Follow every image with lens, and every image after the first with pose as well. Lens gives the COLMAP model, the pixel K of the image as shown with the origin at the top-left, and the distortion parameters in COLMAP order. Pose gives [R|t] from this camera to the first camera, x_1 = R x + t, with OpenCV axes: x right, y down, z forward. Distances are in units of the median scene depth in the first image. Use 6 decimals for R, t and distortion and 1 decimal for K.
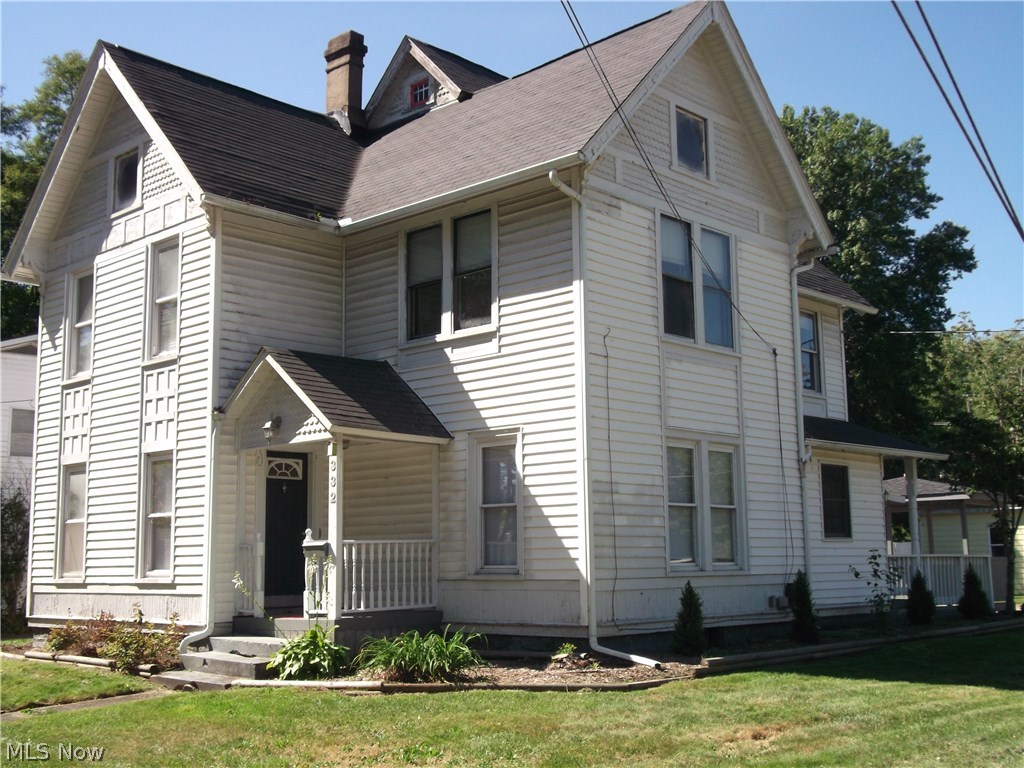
lens RADIAL K [[1193.4, 0, 512.0], [0, 1193.4, 384.0], [0, 0, 1]] dist [0.011218, -0.010874]
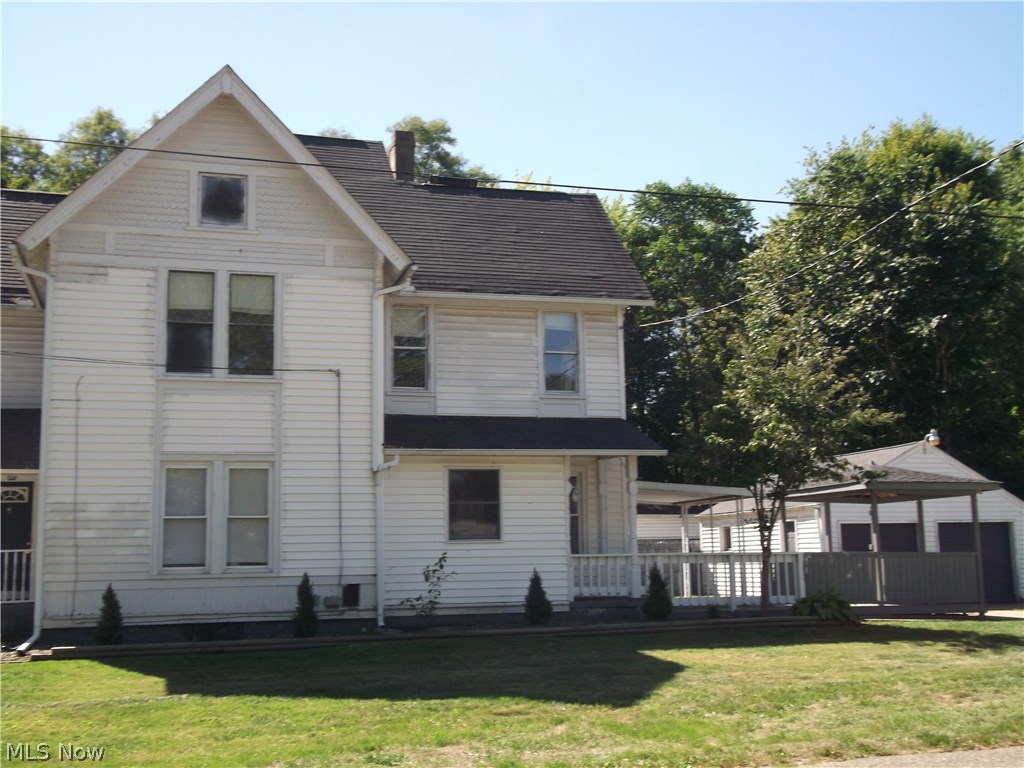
lens RADIAL K [[1193.4, 0, 512.0], [0, 1193.4, 384.0], [0, 0, 1]] dist [0.011218, -0.010874]
pose [[0.864500, -0.076274, -0.496812, 0.968057], [0.081601, 0.996604, -0.011012, 0.009235], [0.495965, -0.031021, 0.867788, 0.139561]]
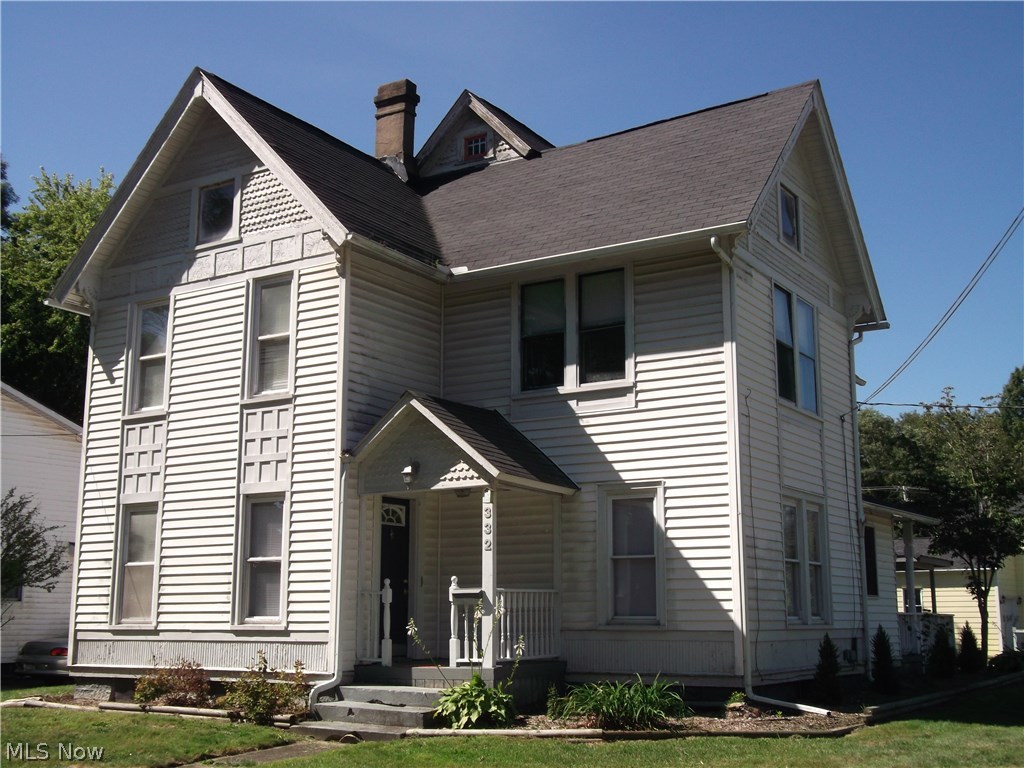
lens RADIAL K [[1199.6, 0, 512.0], [0, 1199.6, 384.0], [0, 0, 1]] dist [0.007630, 0.012693]
pose [[0.981889, 0.049270, 0.182936, -0.285301], [-0.040732, 0.997911, -0.050141, 0.009032], [-0.185024, 0.041781, 0.981845, 0.003890]]
